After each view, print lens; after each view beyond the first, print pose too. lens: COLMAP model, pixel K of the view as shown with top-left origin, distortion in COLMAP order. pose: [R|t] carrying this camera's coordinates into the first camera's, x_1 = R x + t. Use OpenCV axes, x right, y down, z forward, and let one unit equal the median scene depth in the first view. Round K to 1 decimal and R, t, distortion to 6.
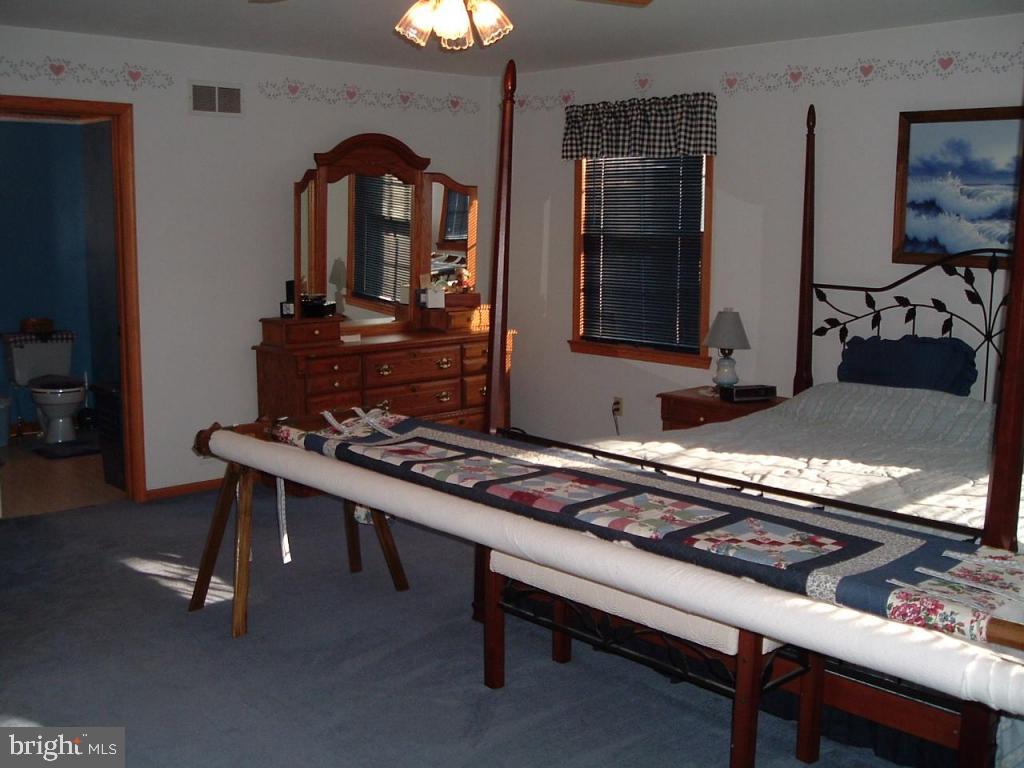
lens RADIAL K [[1102.2, 0, 528.5], [0, 1102.2, 384.1], [0, 0, 1]] dist [-0.130669, 0.155283]
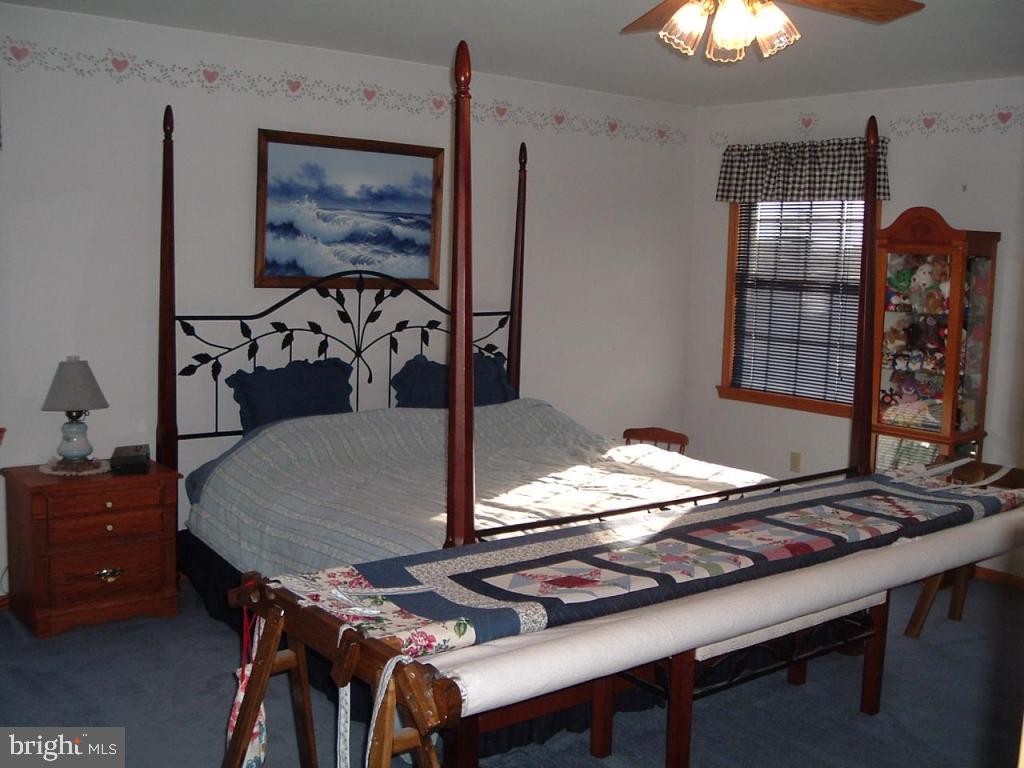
lens RADIAL K [[1102.2, 0, 528.5], [0, 1102.2, 384.1], [0, 0, 1]] dist [-0.130669, 0.155283]
pose [[0.082421, -0.128868, 0.988231, -0.613737], [0.115073, 0.986203, 0.119006, -0.118612], [-0.989932, 0.103910, 0.096113, 0.706695]]
